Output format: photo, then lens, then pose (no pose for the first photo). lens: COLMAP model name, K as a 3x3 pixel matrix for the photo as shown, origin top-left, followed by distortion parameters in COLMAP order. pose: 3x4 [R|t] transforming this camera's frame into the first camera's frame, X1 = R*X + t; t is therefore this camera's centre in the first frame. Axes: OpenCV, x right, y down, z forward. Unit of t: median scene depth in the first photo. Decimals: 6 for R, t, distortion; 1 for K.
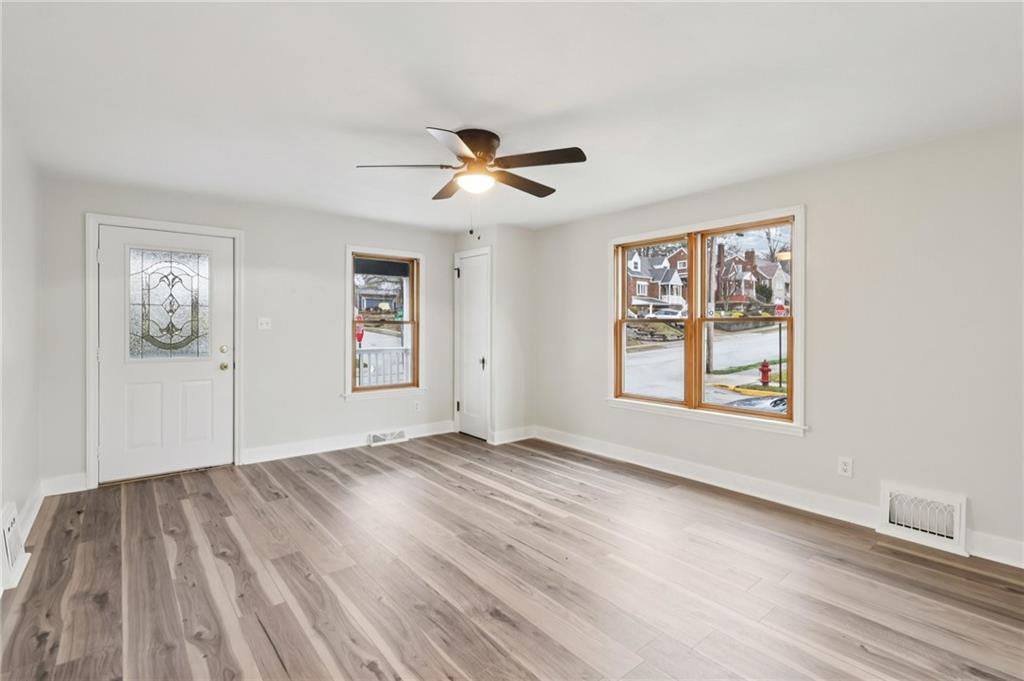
lens RADIAL K [[478.2, 0, 511.3], [0, 478.2, 343.7], [0, 0, 1]] dist [-0.001850, 0.000590]
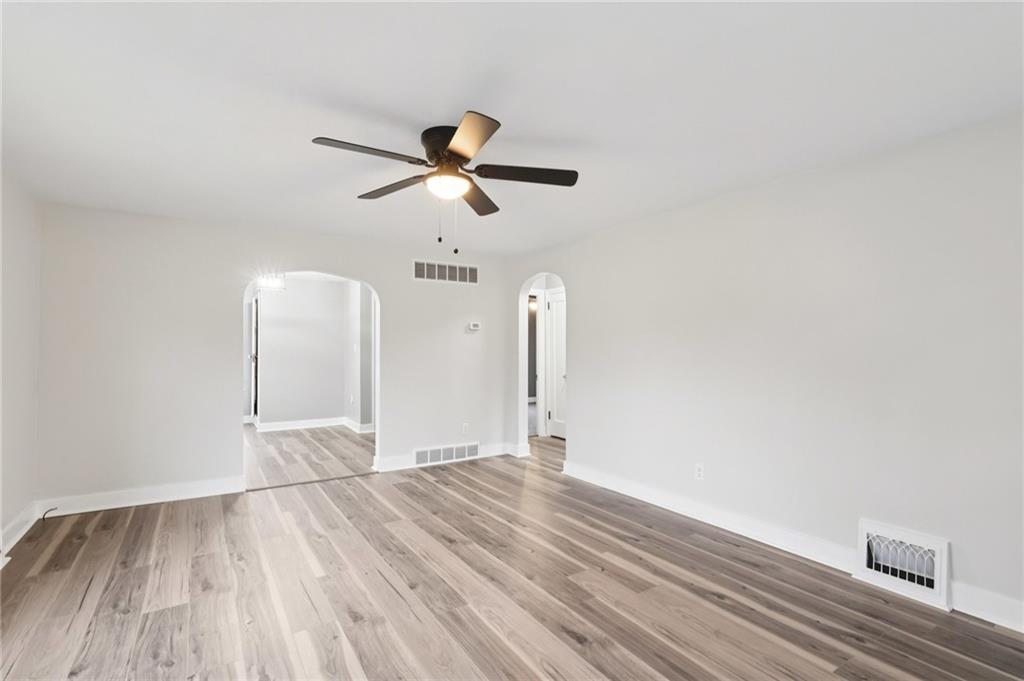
lens RADIAL K [[478.2, 0, 515.6], [0, 478.2, 337.4], [0, 0, 1]] dist [-0.001850, 0.000590]
pose [[-0.994376, -0.000117, 0.105907, -0.278491], [0.001156, 0.999928, 0.011958, -0.066188], [-0.105900, 0.012013, -0.994304, 1.763276]]
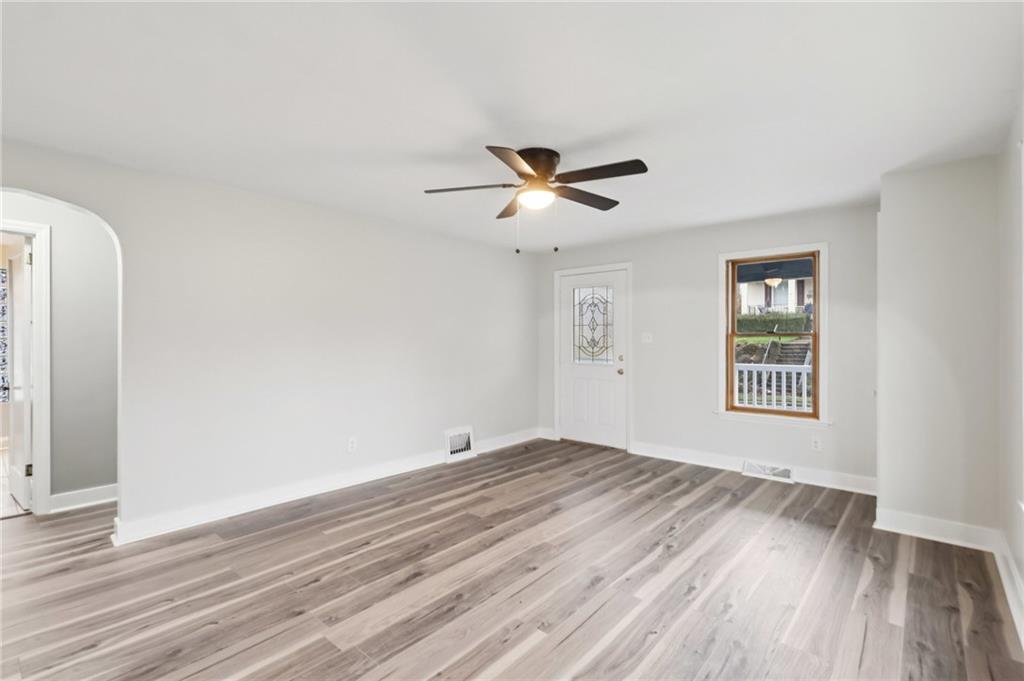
lens RADIAL K [[478.2, 0, 516.9], [0, 478.2, 344.8], [0, 0, 1]] dist [-0.001850, 0.000590]
pose [[0.171957, 0.009091, -0.985063, 0.870134], [-0.033404, 0.999436, 0.003392, -0.026534], [0.984538, 0.032322, 0.172163, 0.731712]]
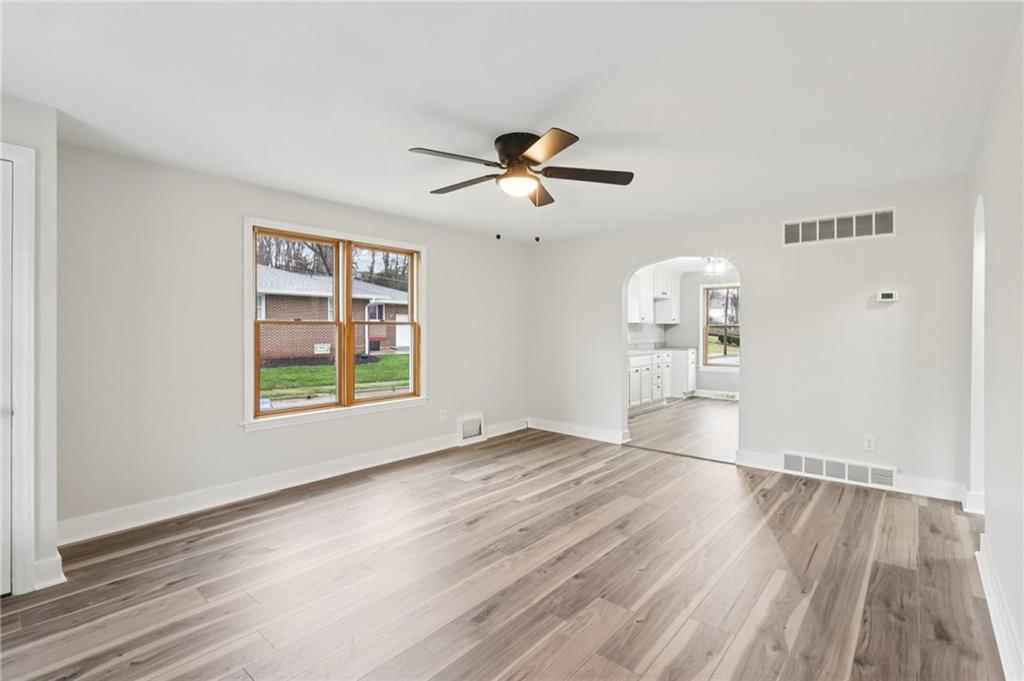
lens RADIAL K [[478.2, 0, 516.3], [0, 478.2, 316.8], [0, 0, 1]] dist [-0.001850, 0.000590]
pose [[-0.184126, 0.025475, 0.982572, -1.018550], [0.034329, 0.999221, -0.019473, -0.042228], [-0.982303, 0.030146, -0.184857, 1.118049]]
